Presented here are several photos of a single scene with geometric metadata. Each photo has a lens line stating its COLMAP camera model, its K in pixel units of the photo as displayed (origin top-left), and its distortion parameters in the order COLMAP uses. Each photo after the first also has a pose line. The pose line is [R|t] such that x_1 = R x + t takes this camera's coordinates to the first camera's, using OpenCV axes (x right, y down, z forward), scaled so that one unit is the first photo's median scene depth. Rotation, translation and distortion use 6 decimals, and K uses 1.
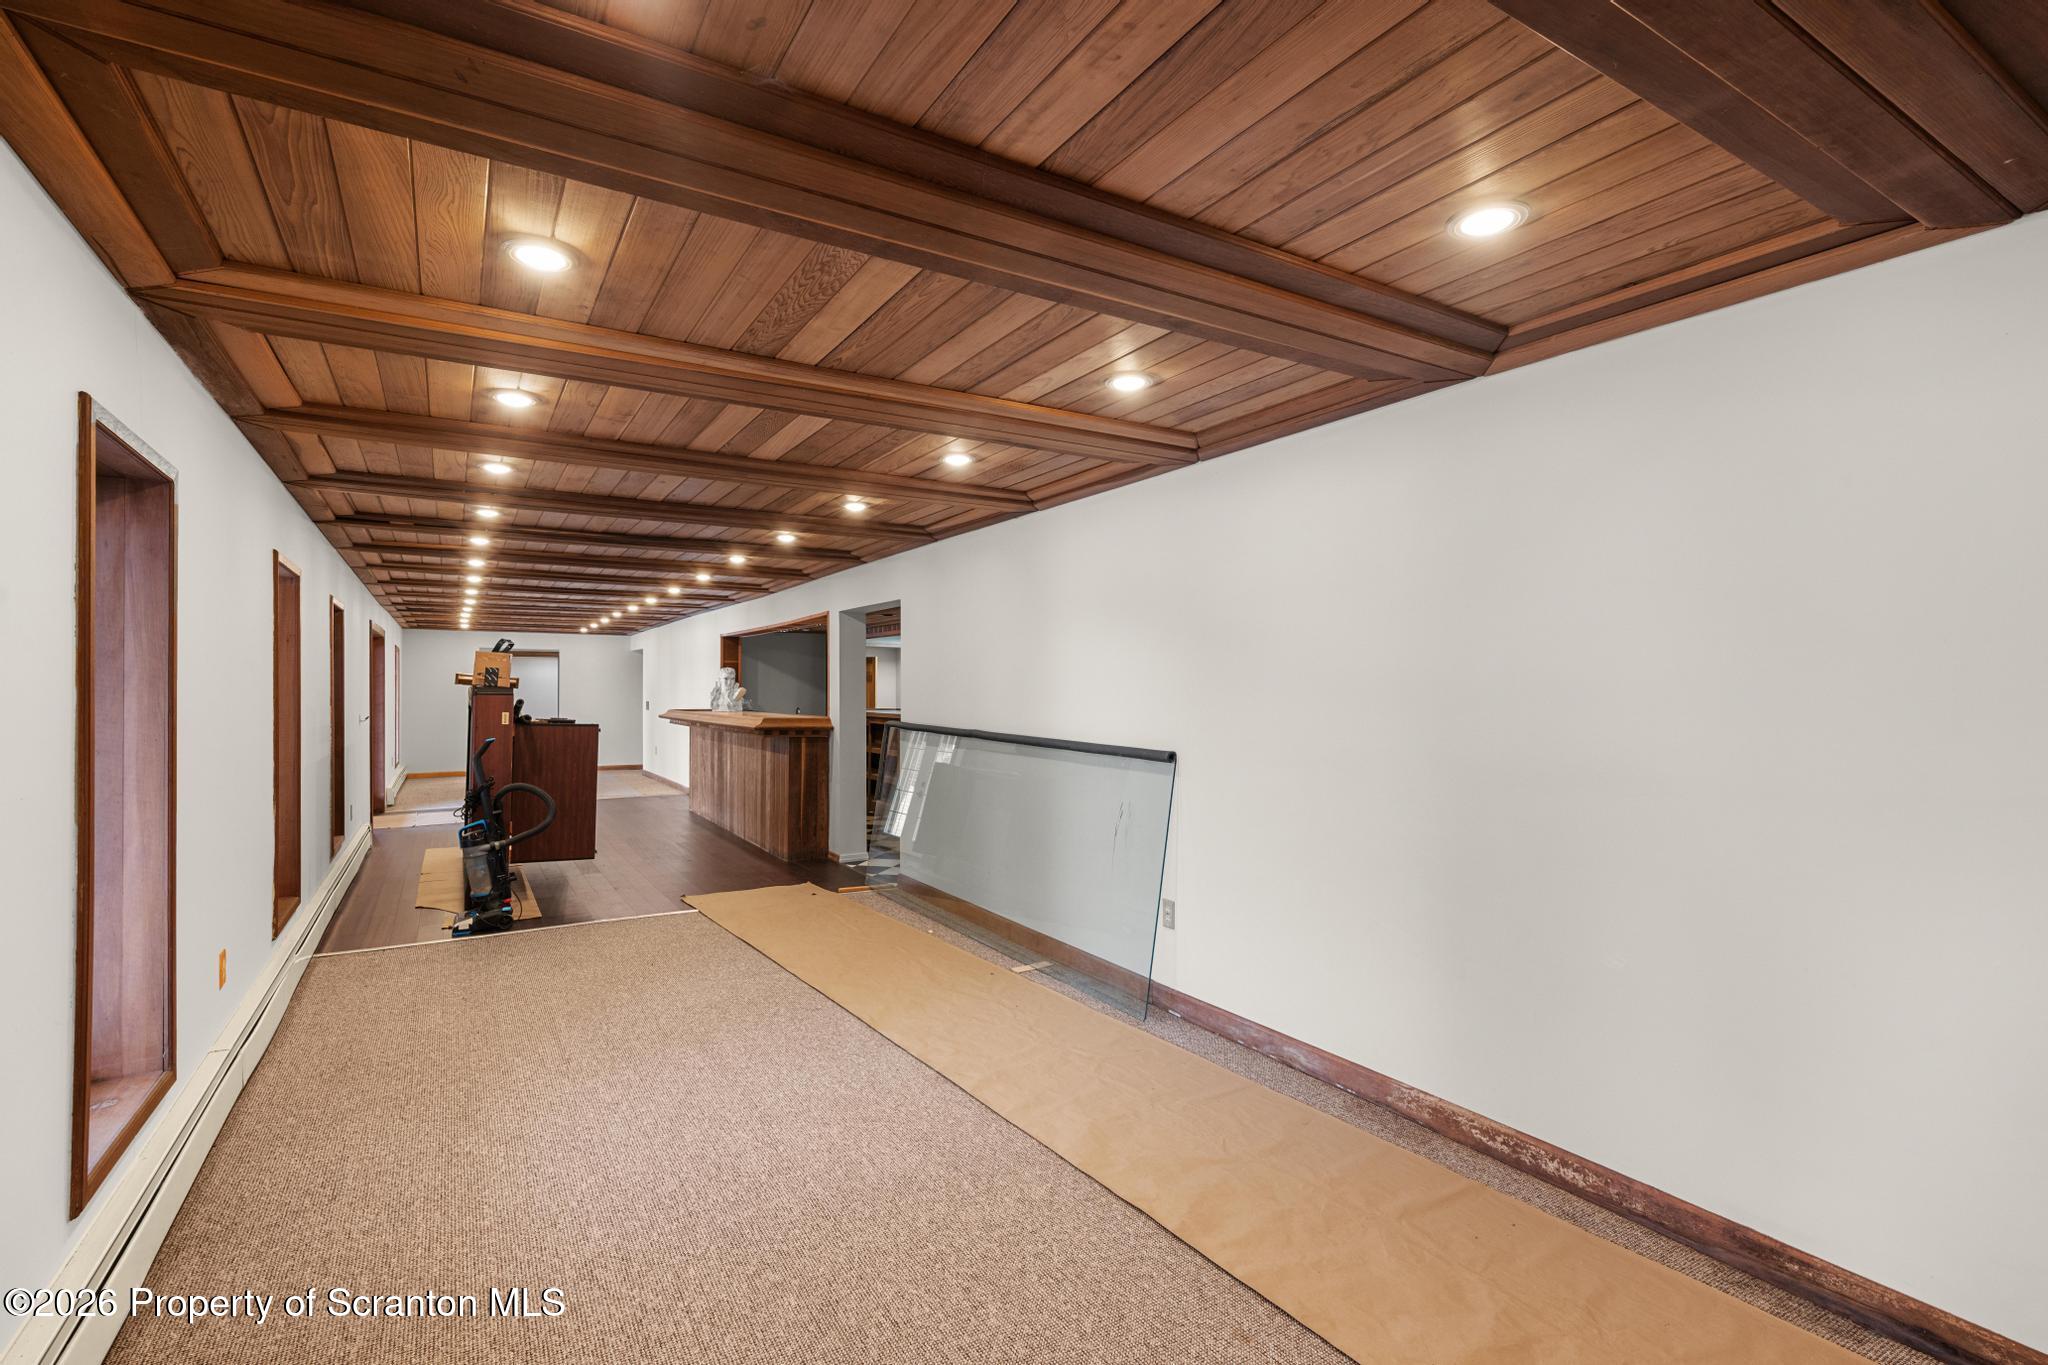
lens RADIAL K [[941.0, 0, 1030.1], [0, 941.0, 693.4], [0, 0, 1]] dist [-0.004458, -0.000966]
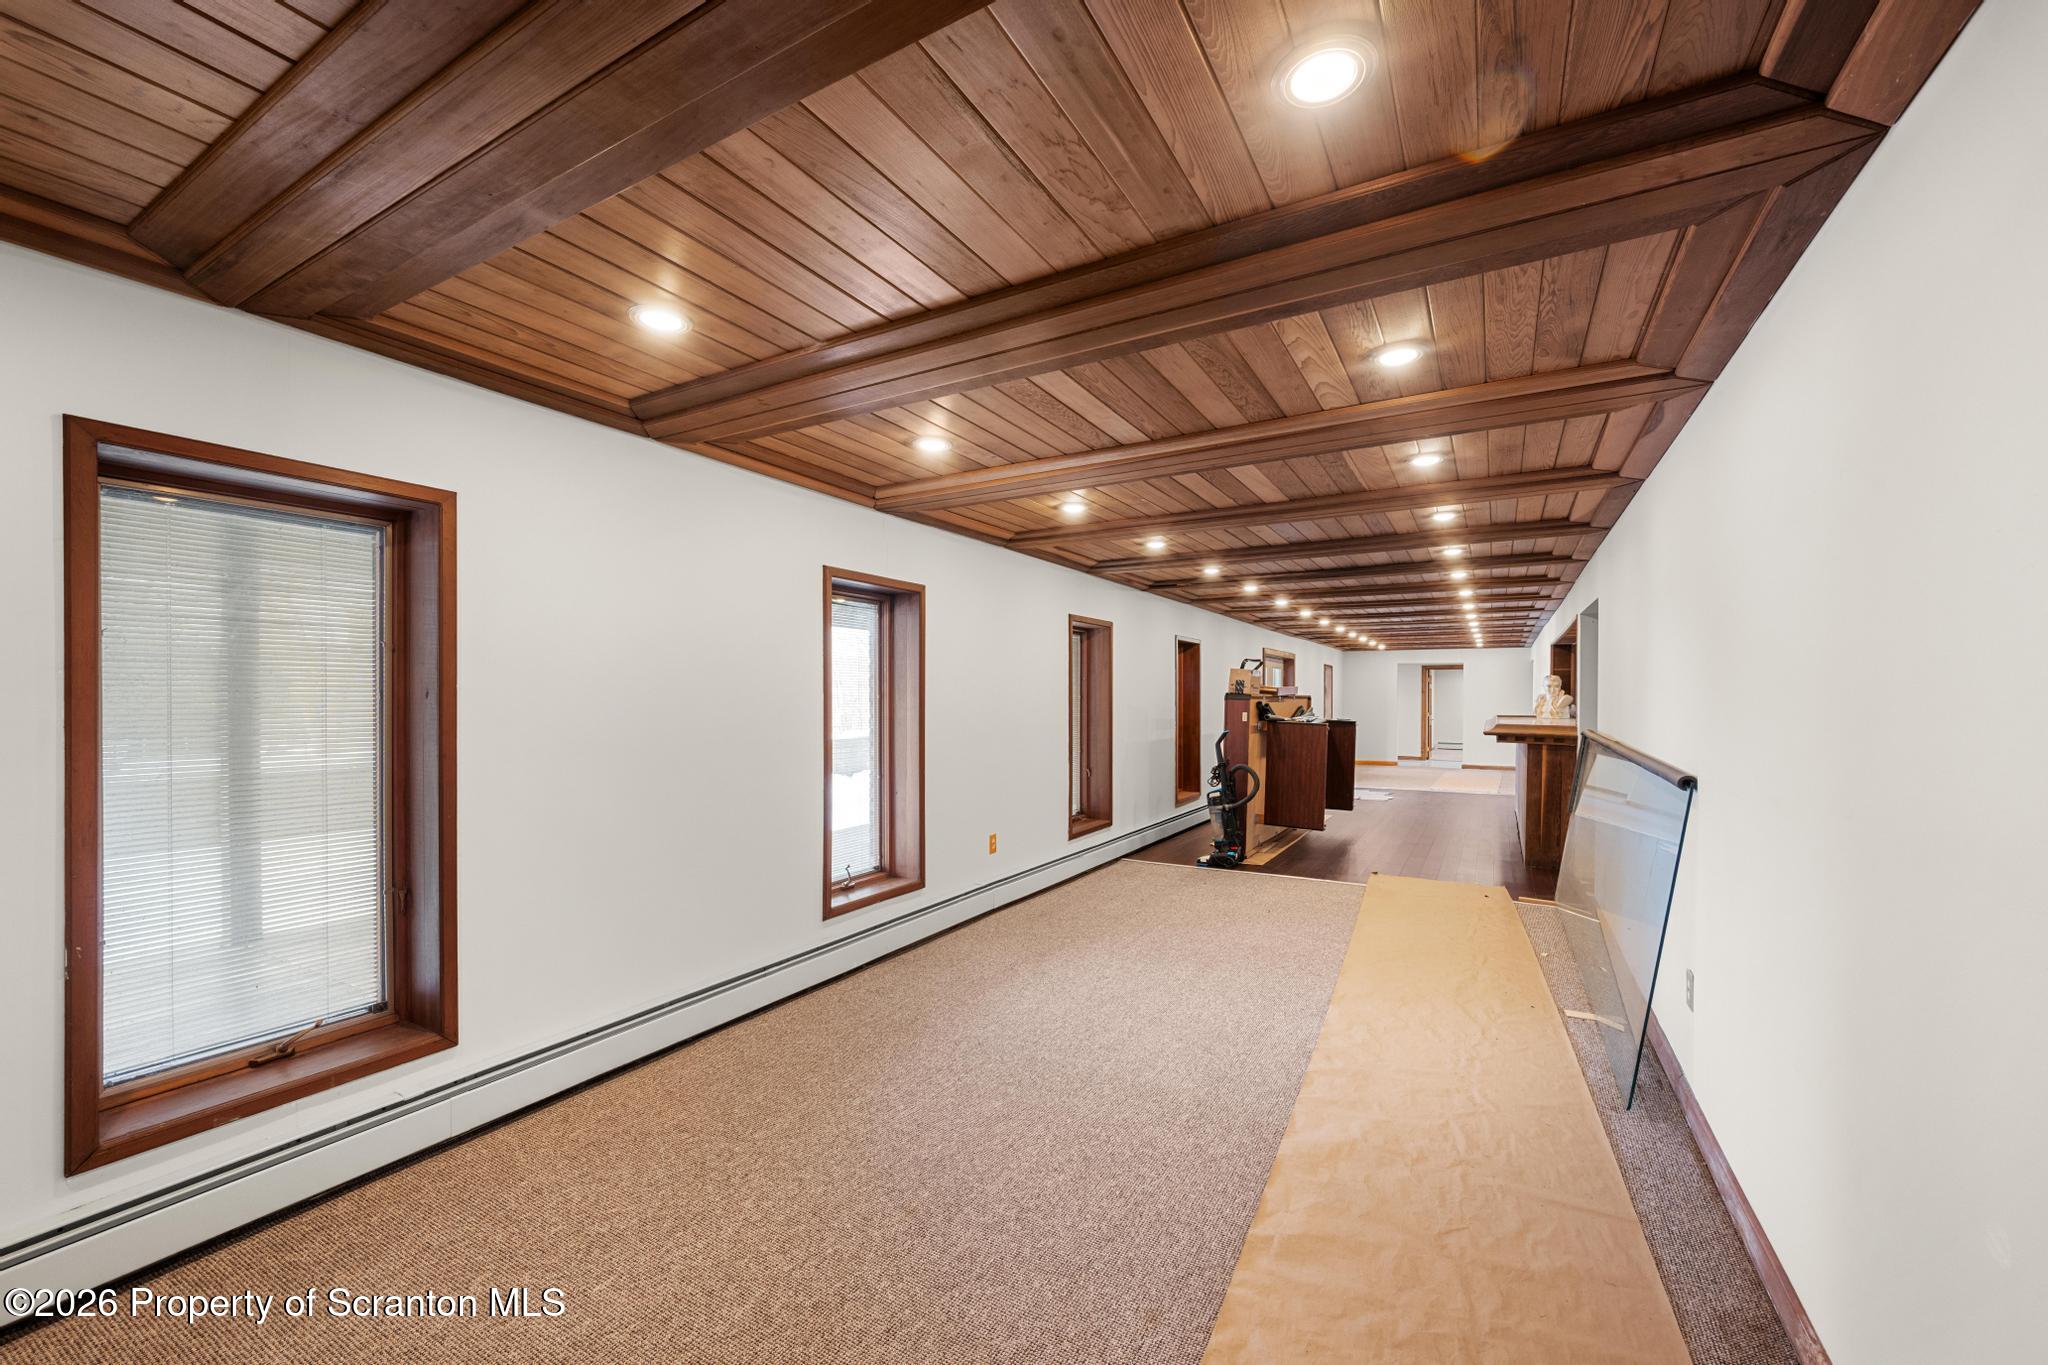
lens RADIAL K [[811.2, 0, 1045.1], [0, 811.2, 708.0], [0, 0, 1]] dist [-0.005945, 0.000709]
pose [[0.484788, 0.012298, -0.874545, 0.220395], [-0.006040, 0.999924, 0.010712, 0.001884], [0.874611, 0.000089, 0.484826, 0.110458]]
